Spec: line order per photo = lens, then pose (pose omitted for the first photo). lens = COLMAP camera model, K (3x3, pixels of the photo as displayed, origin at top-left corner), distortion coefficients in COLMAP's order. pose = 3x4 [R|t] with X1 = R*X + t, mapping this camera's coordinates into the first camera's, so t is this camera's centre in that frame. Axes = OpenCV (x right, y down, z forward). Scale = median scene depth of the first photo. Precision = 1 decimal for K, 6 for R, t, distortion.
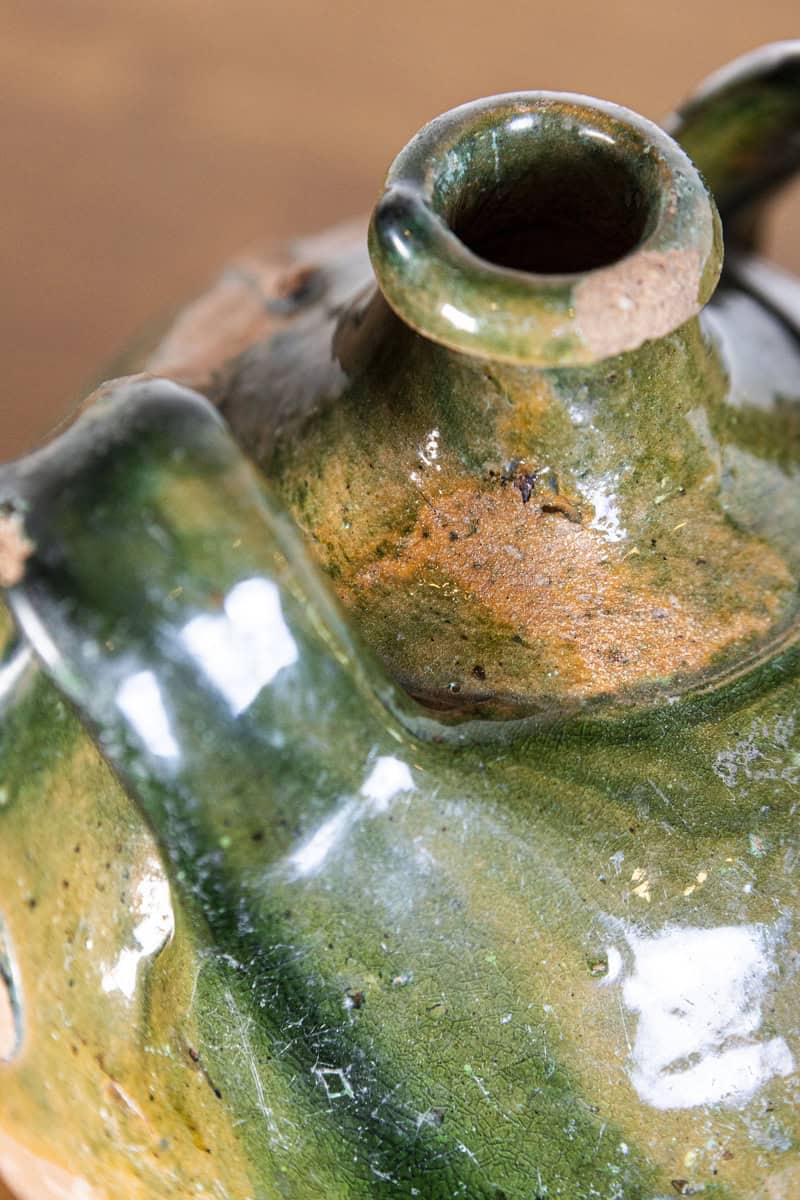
lens RADIAL K [[2560.0, 0, 401.0], [0, 2560.0, 599.0], [0, 0, 1]] dist [-0.121829, 0.000000]
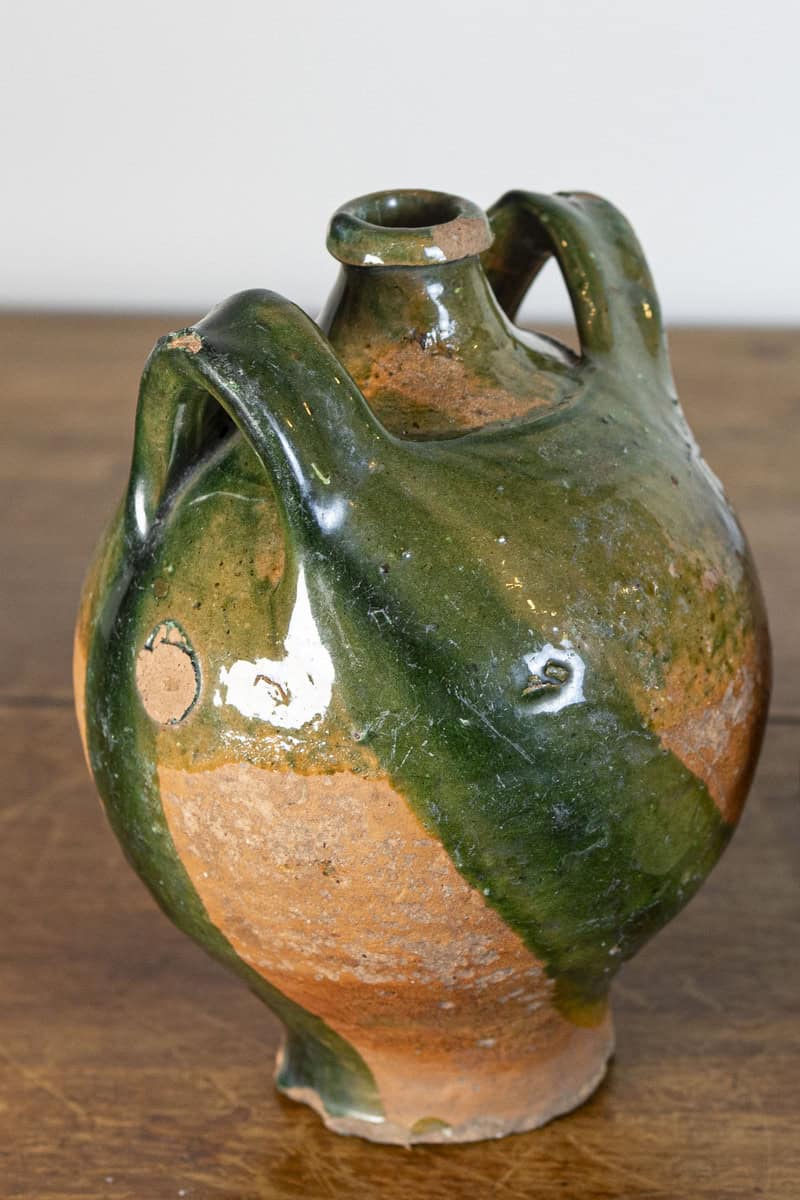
lens RADIAL K [[2939.9, 0, 735.8], [0, 2939.9, 615.8], [0, 0, 1]] dist [0.024410, 0.000000]
pose [[0.959986, -0.131919, 0.247032, -0.321842], [0.216384, 0.909376, -0.355264, 1.049084], [-0.177779, 0.394502, 0.901534, -1.087446]]
